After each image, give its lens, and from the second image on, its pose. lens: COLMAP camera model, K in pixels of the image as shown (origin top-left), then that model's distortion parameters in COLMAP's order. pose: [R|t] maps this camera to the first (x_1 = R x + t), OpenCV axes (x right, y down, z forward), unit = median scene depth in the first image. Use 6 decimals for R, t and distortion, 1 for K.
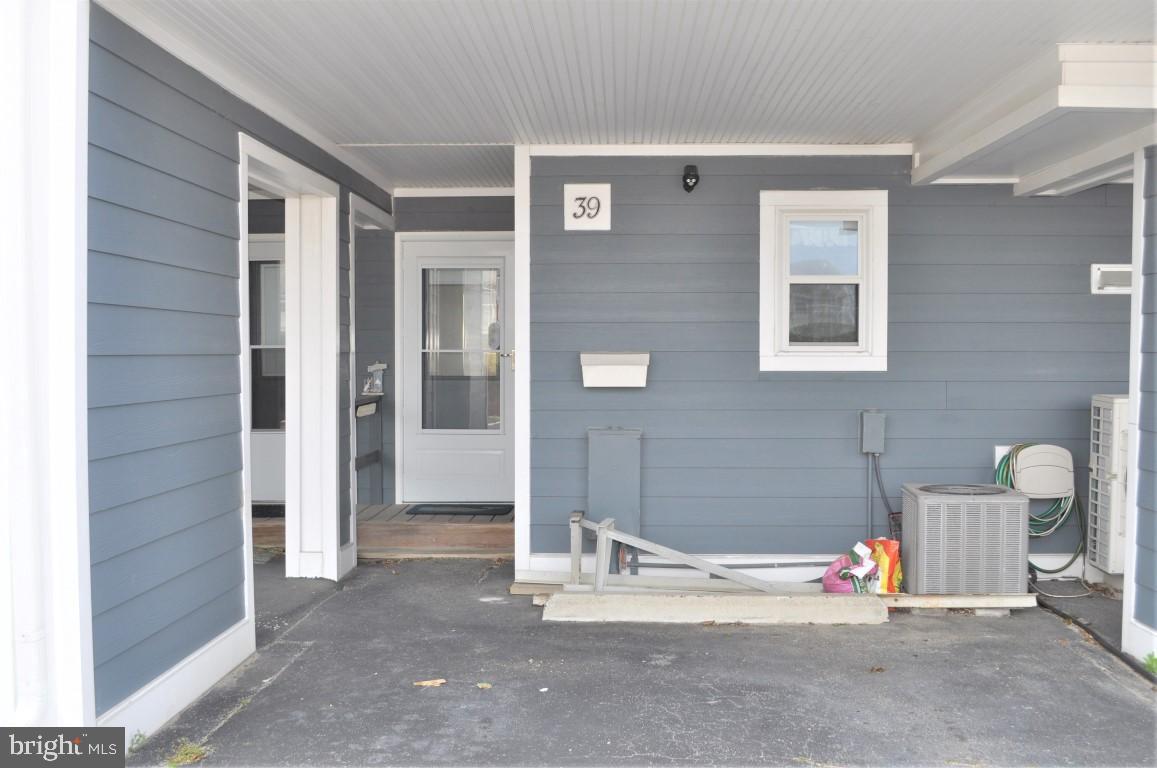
lens RADIAL K [[1174.8, 0, 576.7], [0, 1174.8, 381.4], [0, 0, 1]] dist [-0.085137, 0.000000]
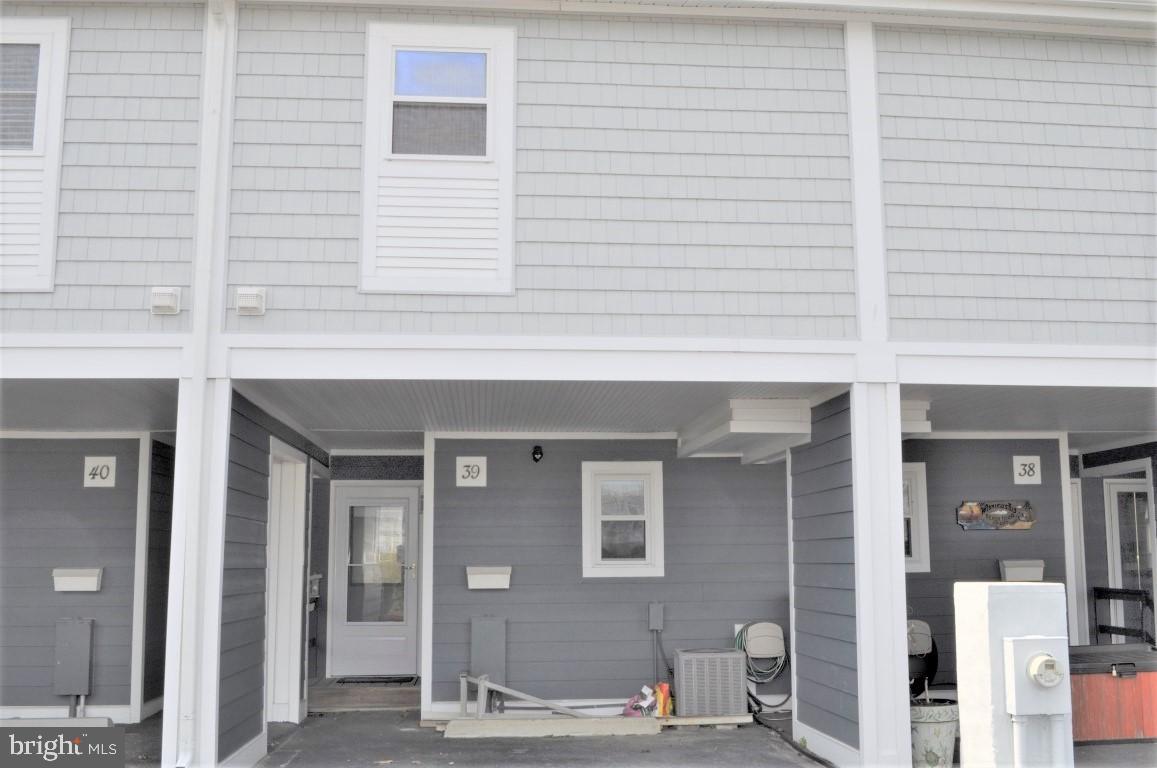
lens RADIAL K [[1174.8, 0, 583.1], [0, 1174.8, 394.0], [0, 0, 1]] dist [-0.085137, 0.000000]
pose [[0.992373, 0.010209, 0.122846, -0.036250], [0.010516, 0.985920, -0.166886, 0.010929], [-0.122820, 0.166905, 0.978293, -0.557597]]
